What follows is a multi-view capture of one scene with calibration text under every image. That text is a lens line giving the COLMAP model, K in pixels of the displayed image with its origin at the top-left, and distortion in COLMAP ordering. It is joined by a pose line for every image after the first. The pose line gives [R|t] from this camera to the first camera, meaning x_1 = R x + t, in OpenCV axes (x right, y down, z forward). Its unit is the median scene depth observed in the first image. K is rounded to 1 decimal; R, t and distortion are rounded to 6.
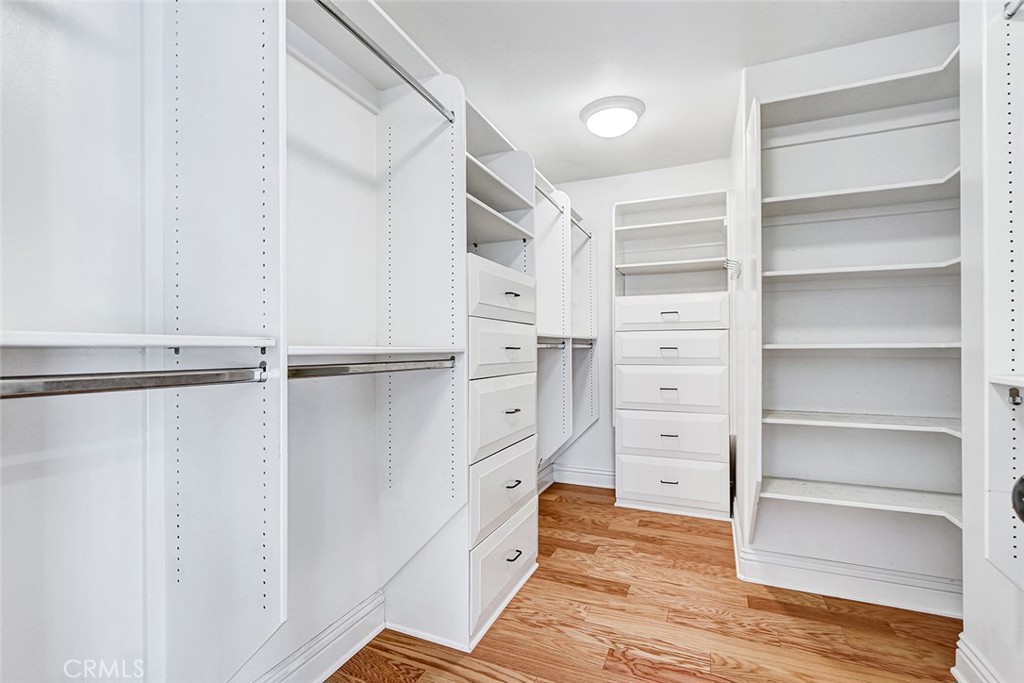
lens RADIAL K [[469.3, 0, 510.0], [0, 469.3, 345.5], [0, 0, 1]] dist [-0.008433, 0.001290]
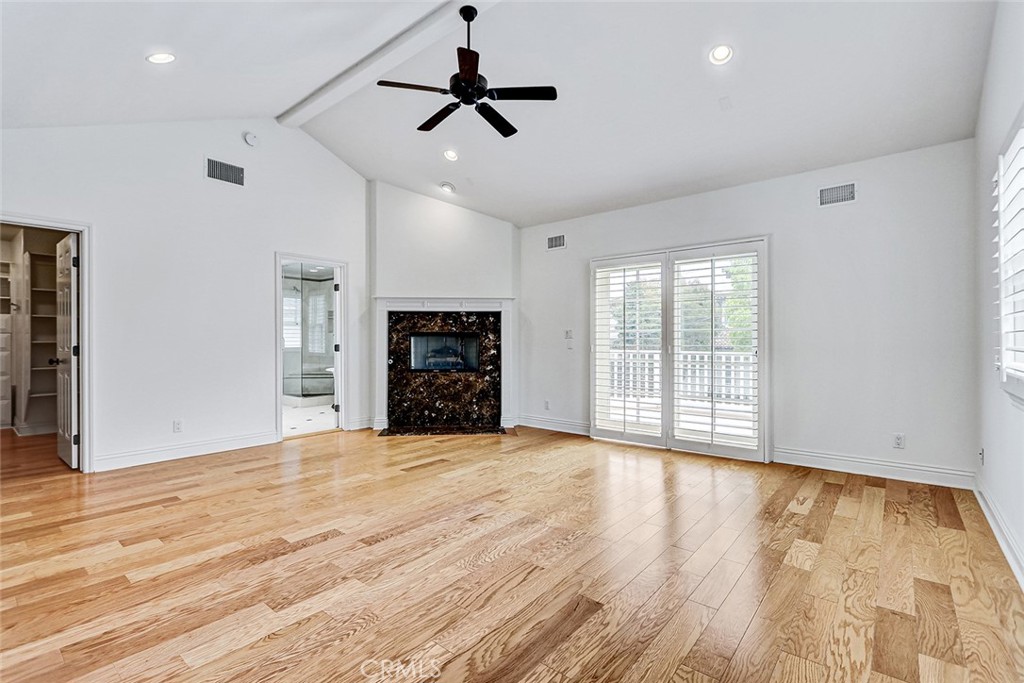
lens RADIAL K [[469.3, 0, 512.1], [0, 469.3, 339.2], [0, 0, 1]] dist [-0.008433, 0.001290]
pose [[0.297060, -0.002051, 0.954857, -0.798907], [-0.005959, 0.999974, 0.004002, -0.028406], [-0.954840, -0.006879, 0.297040, -1.638816]]
